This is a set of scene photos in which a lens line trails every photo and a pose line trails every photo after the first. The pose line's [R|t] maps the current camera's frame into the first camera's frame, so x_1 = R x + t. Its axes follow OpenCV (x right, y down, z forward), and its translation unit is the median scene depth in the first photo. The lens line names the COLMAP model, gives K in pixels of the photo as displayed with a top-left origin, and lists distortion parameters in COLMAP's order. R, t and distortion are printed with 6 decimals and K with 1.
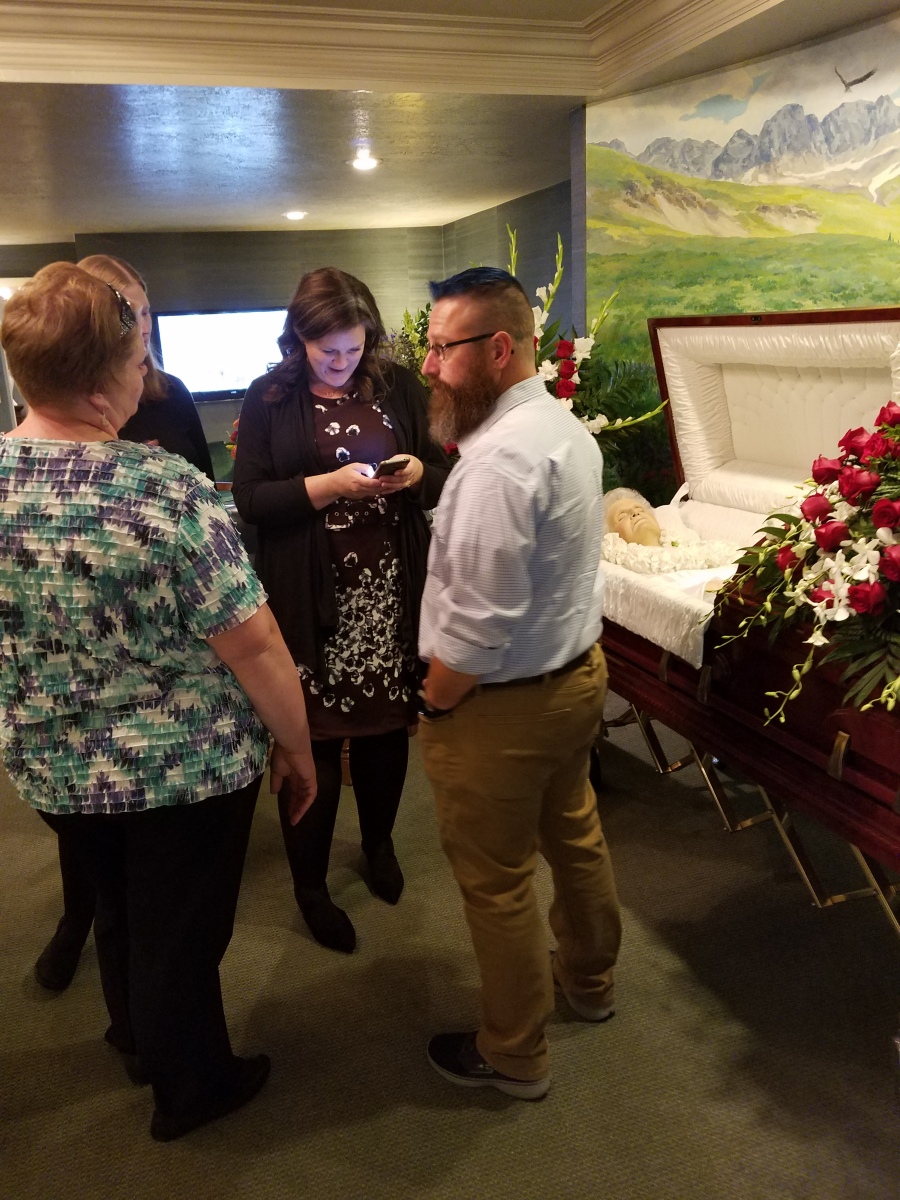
lens RADIAL K [[926.2, 0, 444.5], [0, 926.2, 591.8], [0, 0, 1]] dist [0.001475, -0.006832]
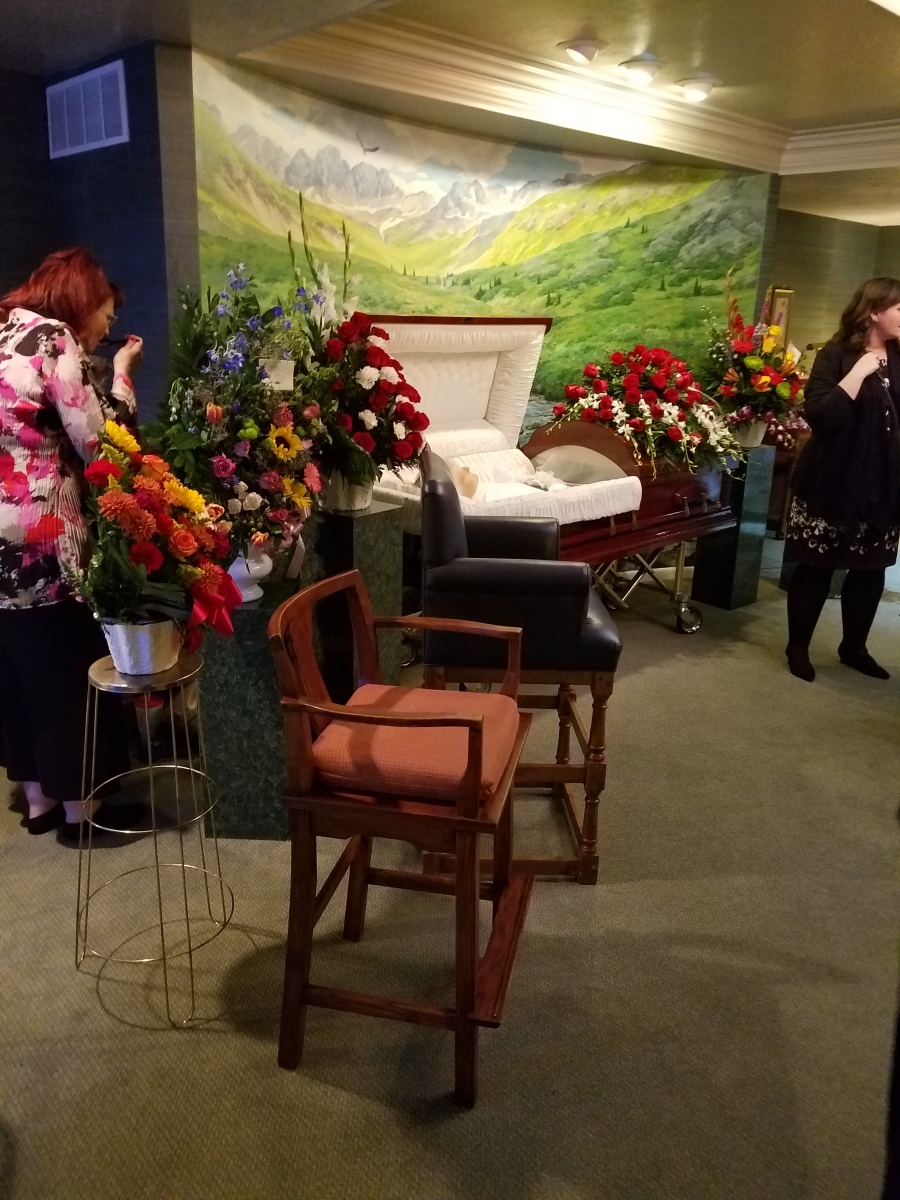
lens RADIAL K [[926.1, 0, 456.7], [0, 926.1, 605.6], [0, 0, 1]] dist [-0.001799, -0.006122]
pose [[-0.408295, -0.243416, 0.879797, -0.898479], [0.245501, 0.899003, 0.362662, -0.362658], [-0.879218, 0.364064, -0.307300, 1.394296]]
